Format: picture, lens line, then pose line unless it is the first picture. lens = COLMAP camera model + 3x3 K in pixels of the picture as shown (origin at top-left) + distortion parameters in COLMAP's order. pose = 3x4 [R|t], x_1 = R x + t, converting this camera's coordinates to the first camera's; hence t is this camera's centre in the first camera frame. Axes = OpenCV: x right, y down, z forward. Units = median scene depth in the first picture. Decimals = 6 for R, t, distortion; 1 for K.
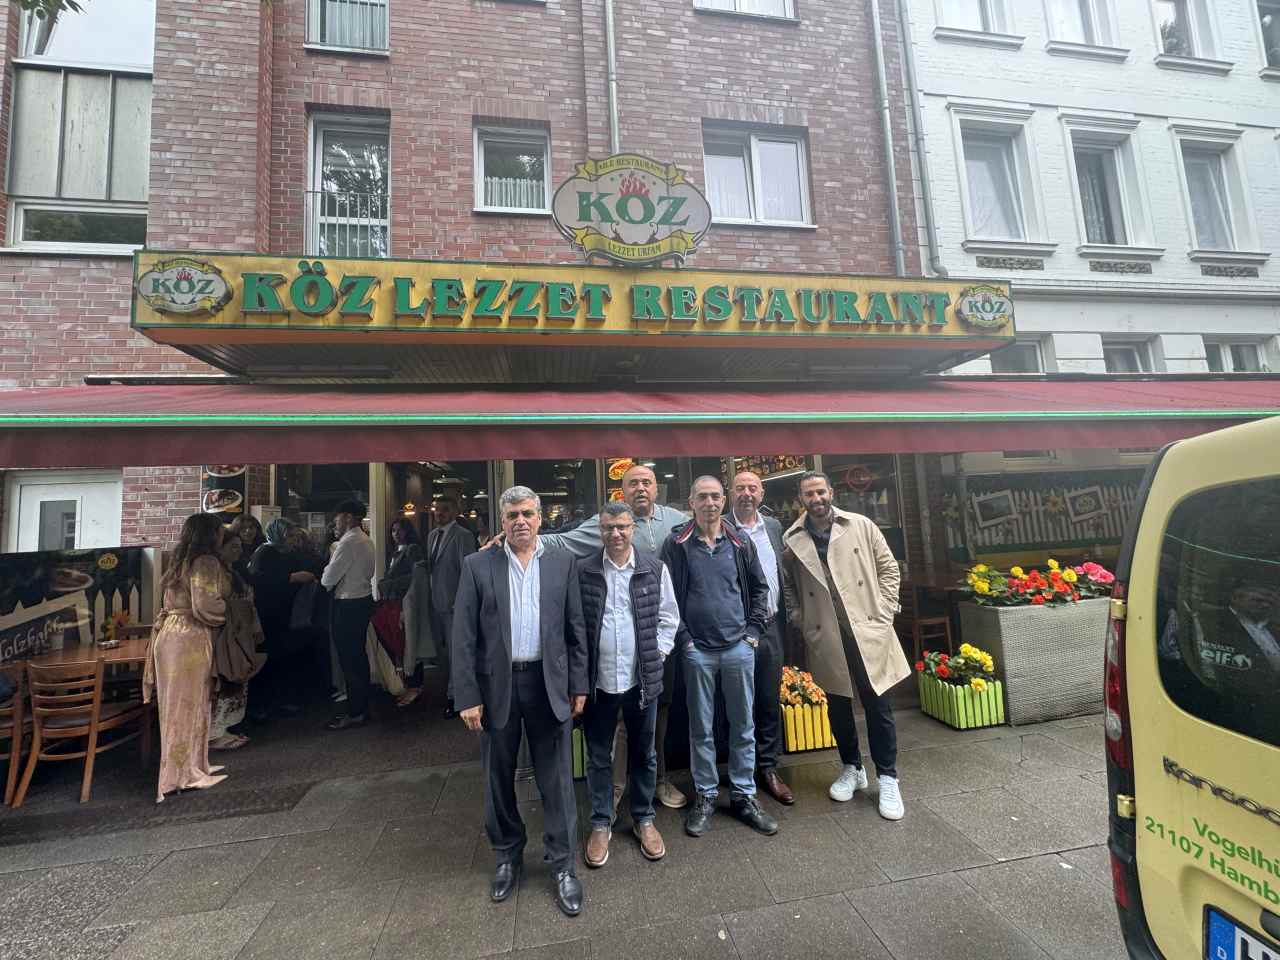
lens RADIAL K [[509.2, 0, 637.9], [0, 509.2, 479.3], [0, 0, 1]] dist [-0.004020, 0.000164]
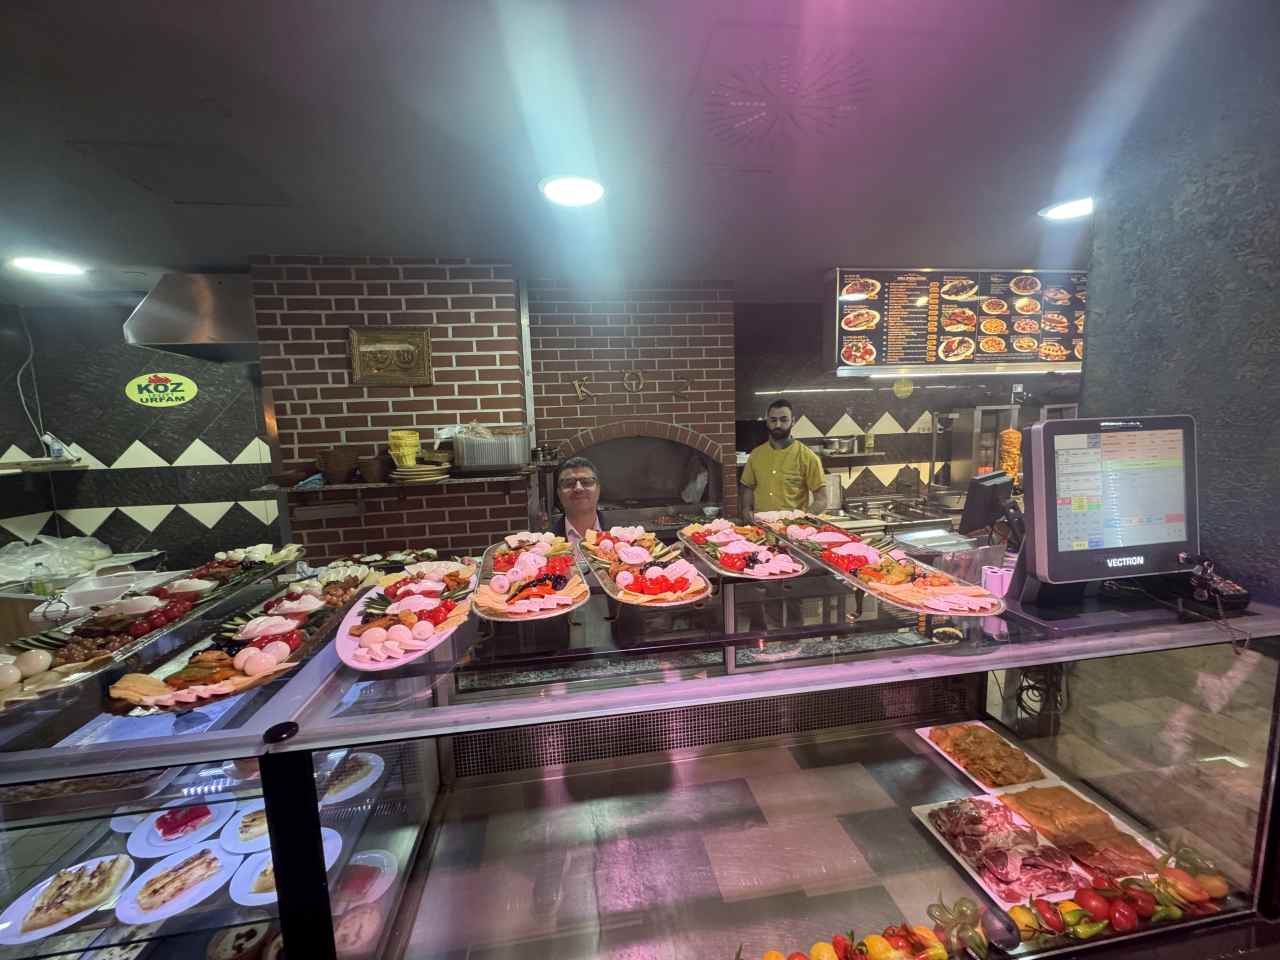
lens RADIAL K [[509.2, 0, 638.0], [0, 509.2, 480.7], [0, 0, 1]] dist [-0.004020, 0.000164]
pose [[0.014801, -0.066824, 0.997655, -0.411749], [-0.050733, 0.996429, 0.067495, 0.154634], [-0.998603, -0.051613, 0.011358, 2.273734]]
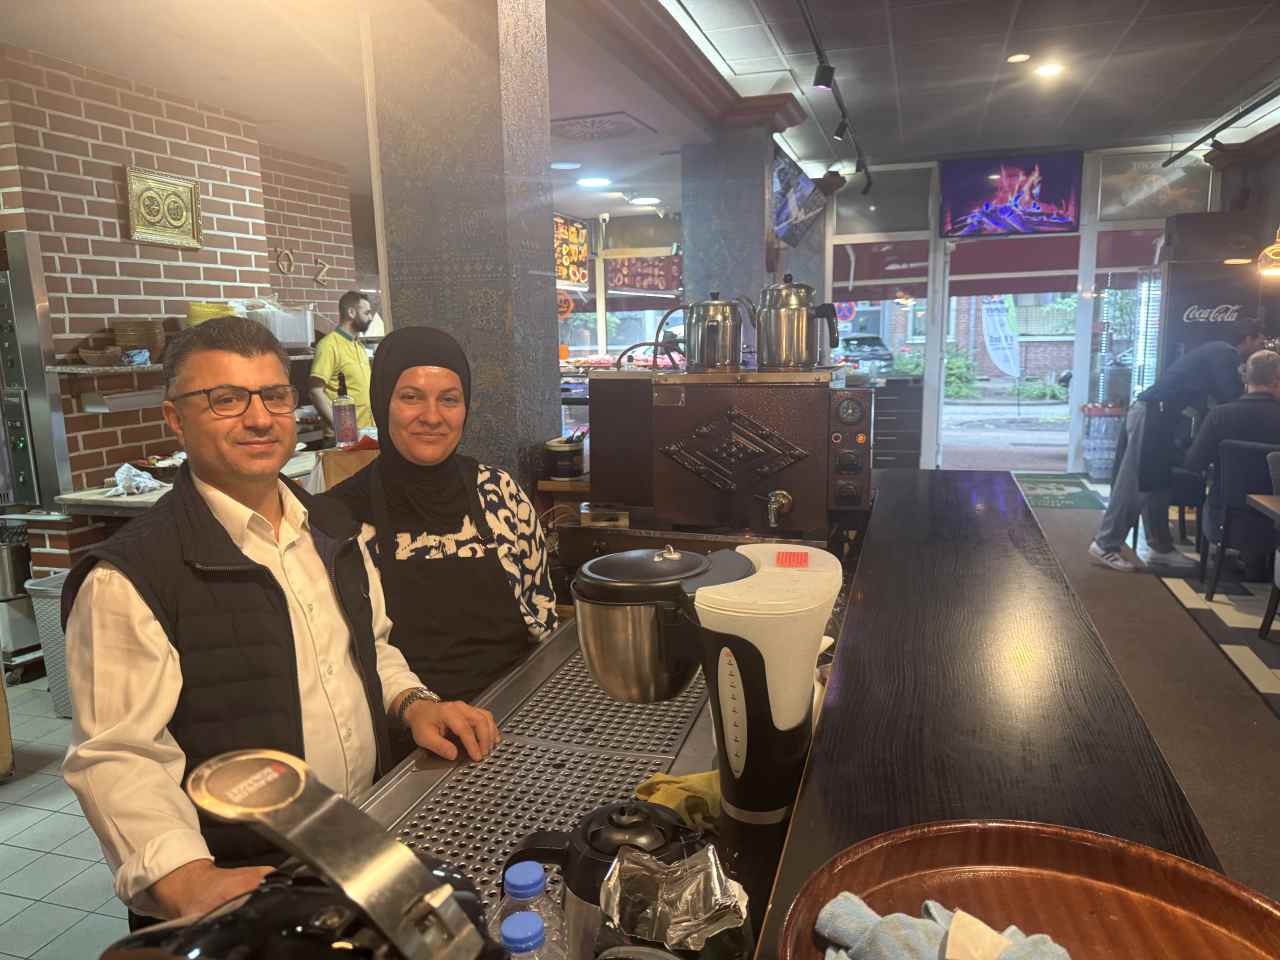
lens RADIAL K [[915.6, 0, 652.6], [0, 915.6, 489.9], [0, 0, 1]] dist [0.054411, -0.052581]
pose [[-0.891534, -0.007779, 0.452886, -0.641603], [0.030923, 0.996474, 0.077991, 0.280913], [-0.451896, 0.083536, -0.888151, 3.204150]]
